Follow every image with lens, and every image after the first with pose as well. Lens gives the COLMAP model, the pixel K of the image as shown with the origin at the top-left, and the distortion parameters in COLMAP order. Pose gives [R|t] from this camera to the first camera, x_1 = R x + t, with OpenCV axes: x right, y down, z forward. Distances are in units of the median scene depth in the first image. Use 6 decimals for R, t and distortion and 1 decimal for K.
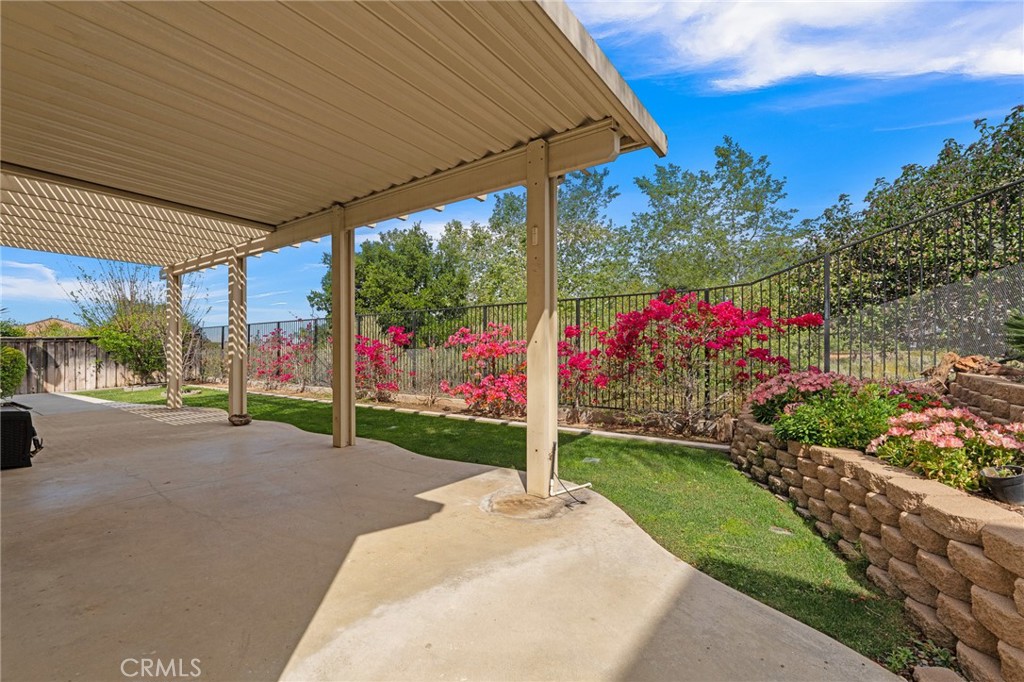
lens RADIAL K [[451.7, 0, 508.4], [0, 451.7, 344.4], [0, 0, 1]] dist [-0.001371, -0.001198]
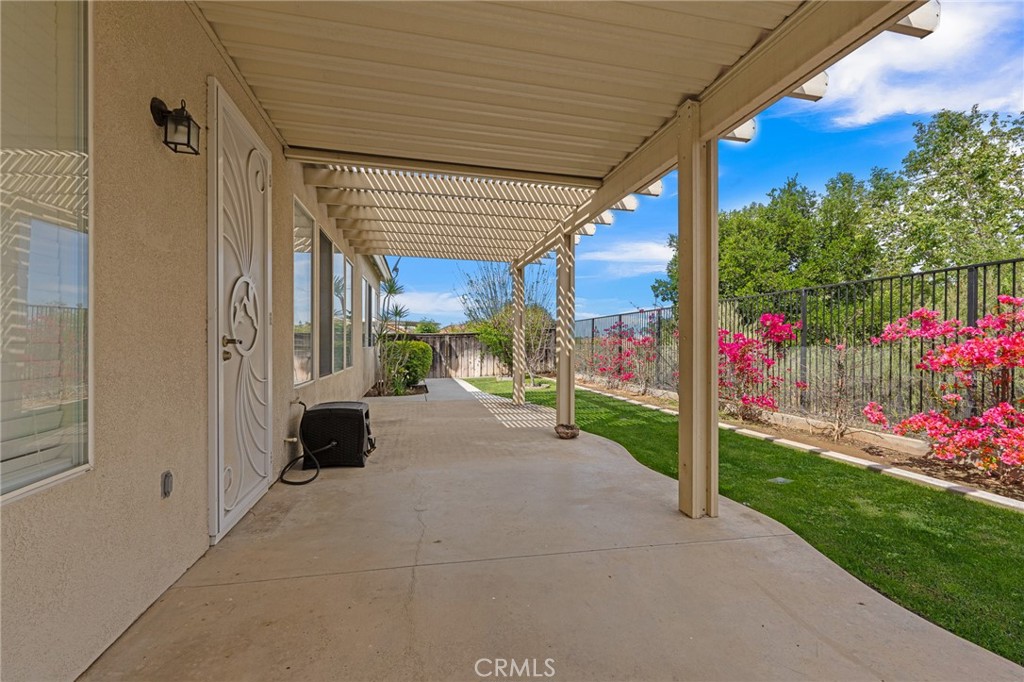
lens RADIAL K [[451.7, 0, 509.6], [0, 451.7, 342.5], [0, 0, 1]] dist [-0.001371, -0.001198]
pose [[0.744844, 0.006232, -0.667209, -0.072180], [-0.001052, 0.999966, 0.008166, -0.000702], [0.667237, -0.005381, 0.744826, 0.185965]]
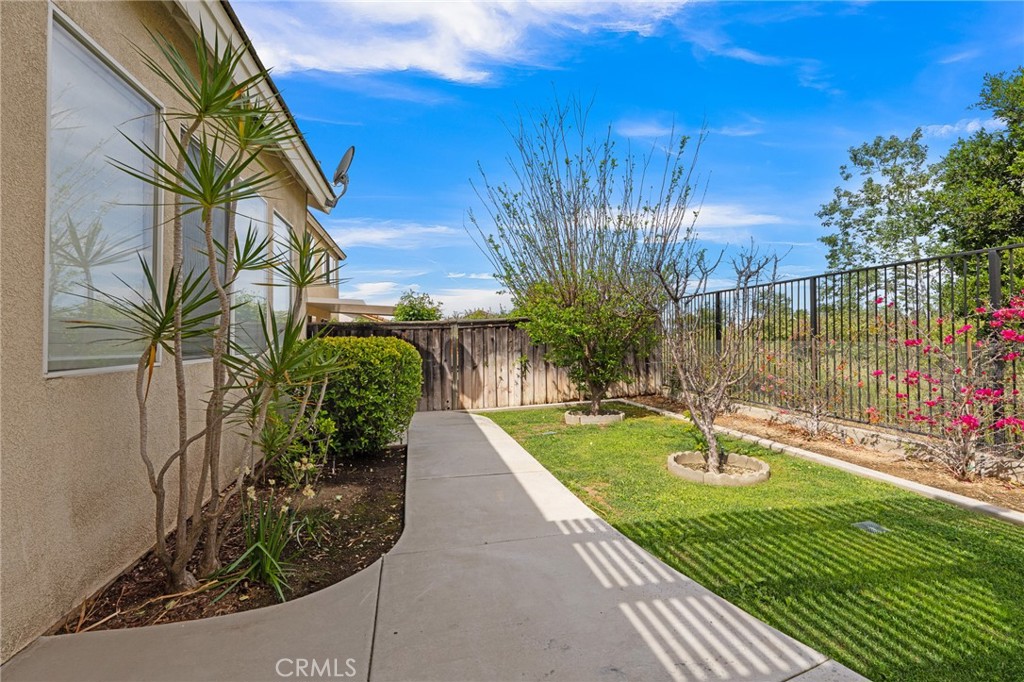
lens RADIAL K [[451.7, 0, 510.0], [0, 451.7, 333.3], [0, 0, 1]] dist [-0.001371, -0.001198]
pose [[0.746926, -0.004863, -0.664889, -0.592604], [0.010285, 0.999938, 0.004240, -0.000357], [0.664828, -0.010005, 0.746930, 0.610359]]
